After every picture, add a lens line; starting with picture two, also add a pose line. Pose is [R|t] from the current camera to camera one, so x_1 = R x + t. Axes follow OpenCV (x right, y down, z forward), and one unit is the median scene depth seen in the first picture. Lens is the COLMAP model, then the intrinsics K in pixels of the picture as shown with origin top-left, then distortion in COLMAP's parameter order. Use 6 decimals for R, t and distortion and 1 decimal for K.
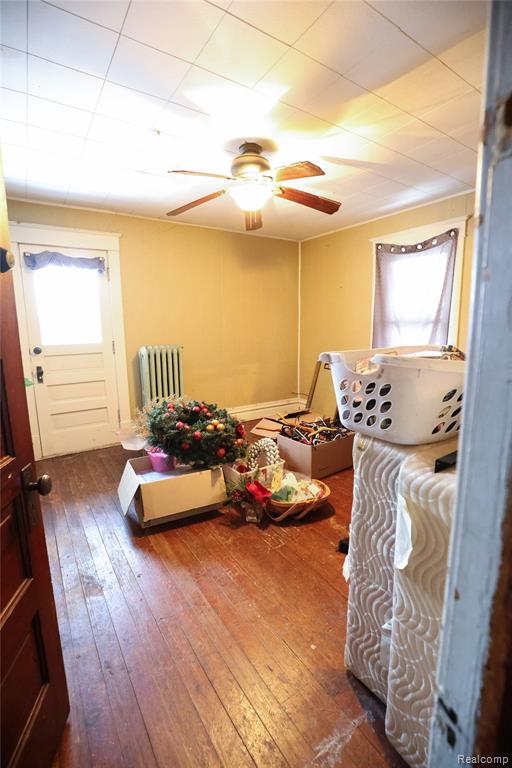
lens RADIAL K [[352.4, 0, 256.3], [0, 352.4, 383.3], [0, 0, 1]] dist [-0.004513, -0.000234]
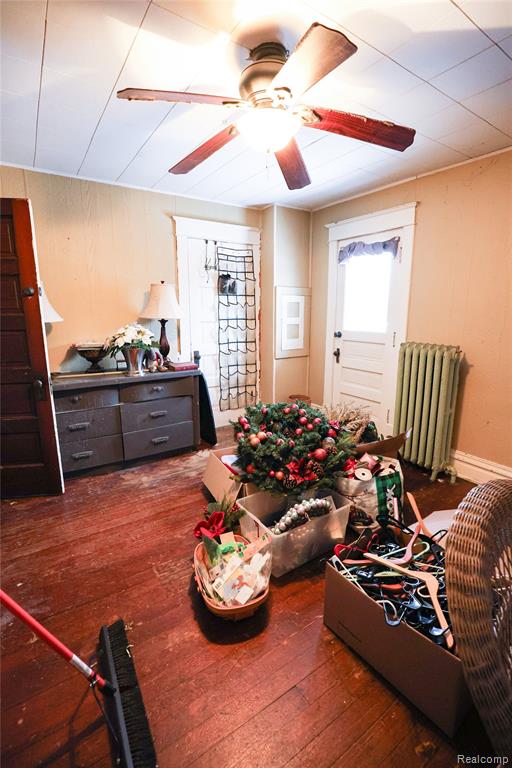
lens RADIAL K [[352.4, 0, 257.6], [0, 352.4, 379.7], [0, 0, 1]] dist [-0.004513, -0.000234]
pose [[0.010948, 0.212831, -0.977028, 0.496120], [-0.178287, 0.961845, 0.207526, -0.135819], [0.983918, 0.171920, 0.048476, 0.683139]]
